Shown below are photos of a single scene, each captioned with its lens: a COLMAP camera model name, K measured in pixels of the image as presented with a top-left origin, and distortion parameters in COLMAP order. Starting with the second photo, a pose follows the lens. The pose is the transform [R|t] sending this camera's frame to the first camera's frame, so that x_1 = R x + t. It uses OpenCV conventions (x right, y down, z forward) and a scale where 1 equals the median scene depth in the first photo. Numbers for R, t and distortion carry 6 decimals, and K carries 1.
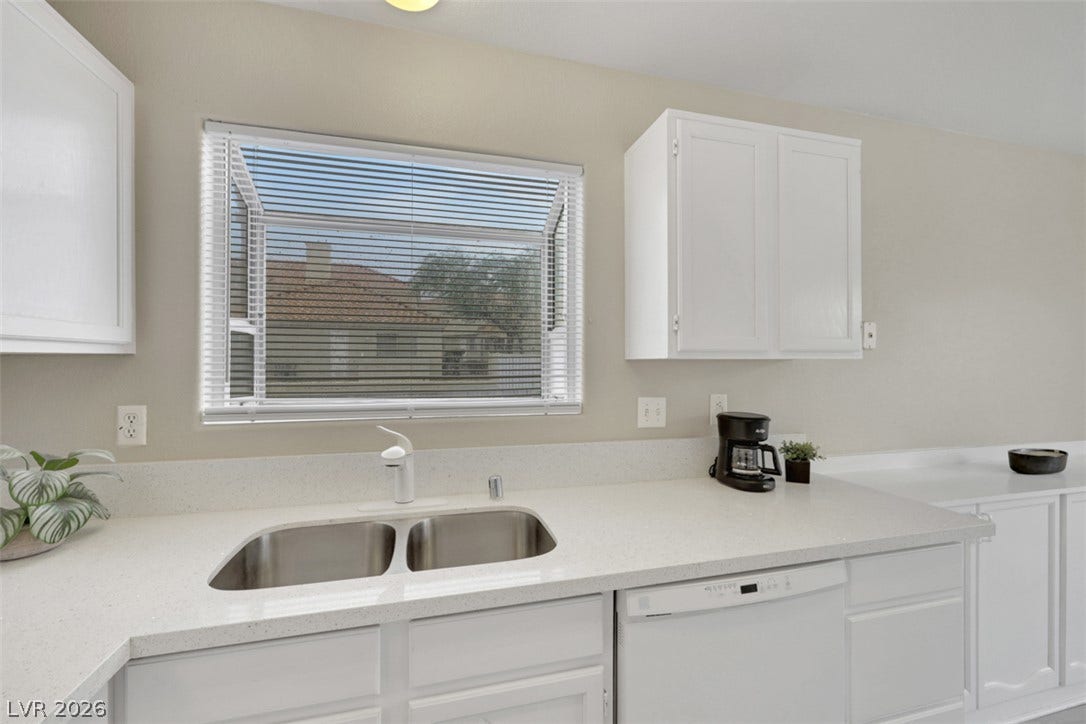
lens RADIAL K [[447.3, 0, 546.7], [0, 447.3, 361.2], [0, 0, 1]] dist [-0.002471, 0.000332]
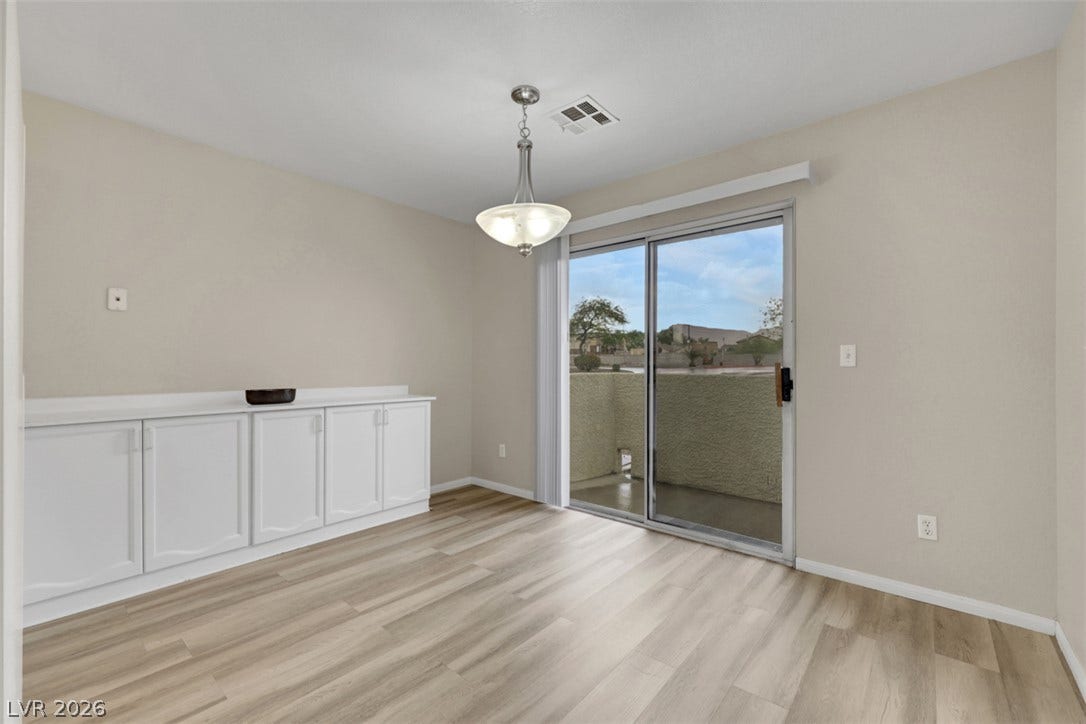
lens RADIAL K [[447.3, 0, 547.0], [0, 447.3, 362.9], [0, 0, 1]] dist [-0.002471, 0.000332]
pose [[0.812495, 0.004391, 0.582952, 1.164396], [-0.002576, 0.999989, -0.003941, 0.142500], [-0.582962, 0.001700, 0.812497, -0.815403]]
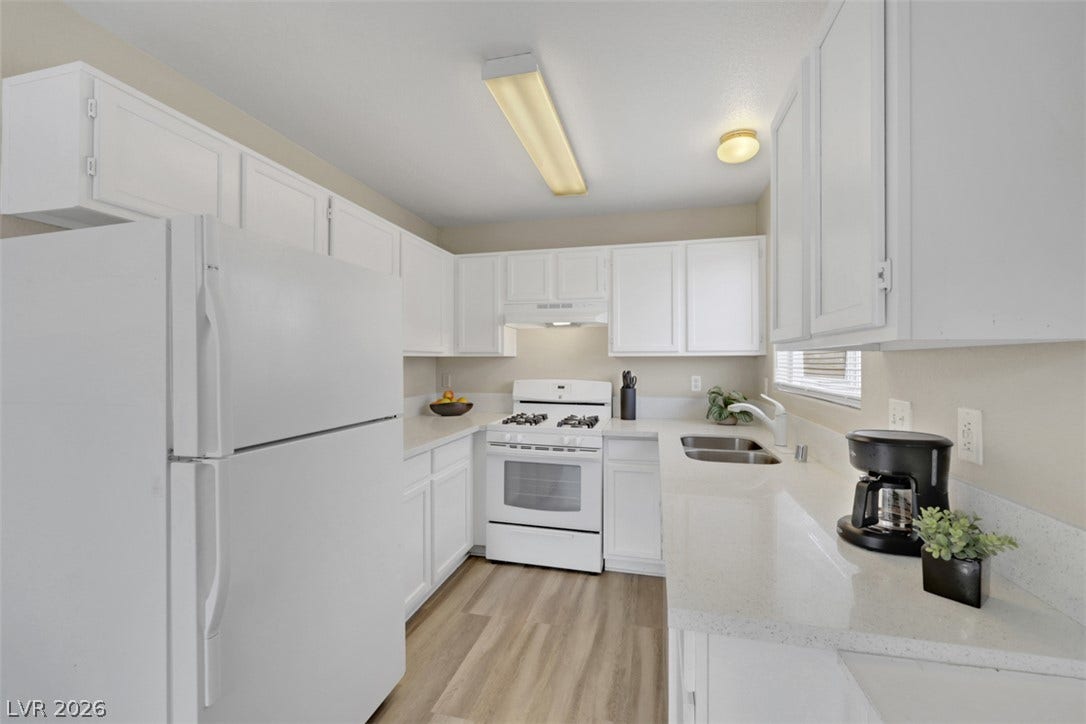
lens RADIAL K [[447.3, 0, 544.7], [0, 447.3, 358.6], [0, 0, 1]] dist [-0.002471, 0.000332]
pose [[-0.479131, -0.006905, -0.877716, 1.213846], [0.004698, 0.999935, -0.010430, 0.016117], [0.877731, -0.009121, -0.479067, 0.855915]]
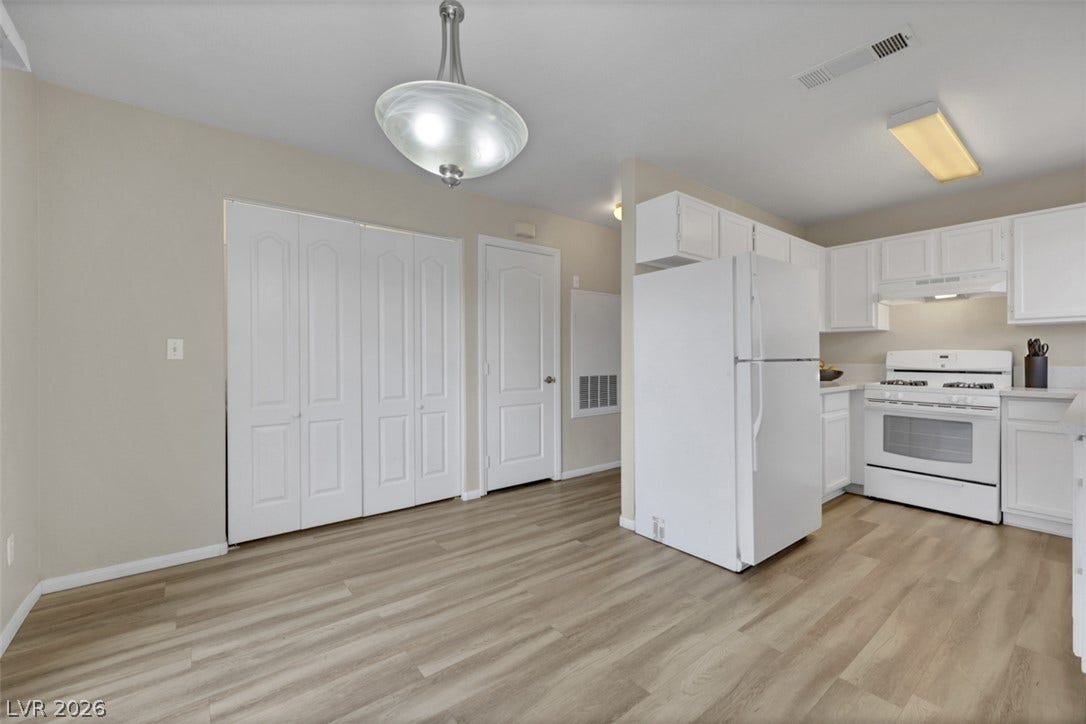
lens RADIAL K [[447.3, 0, 539.4], [0, 447.3, 358.1], [0, 0, 1]] dist [-0.002471, 0.000332]
pose [[-0.916866, -0.002998, -0.399183, 2.079003], [0.000512, 0.999962, -0.008686, 0.152831], [0.399194, -0.008168, -0.916830, 1.156601]]
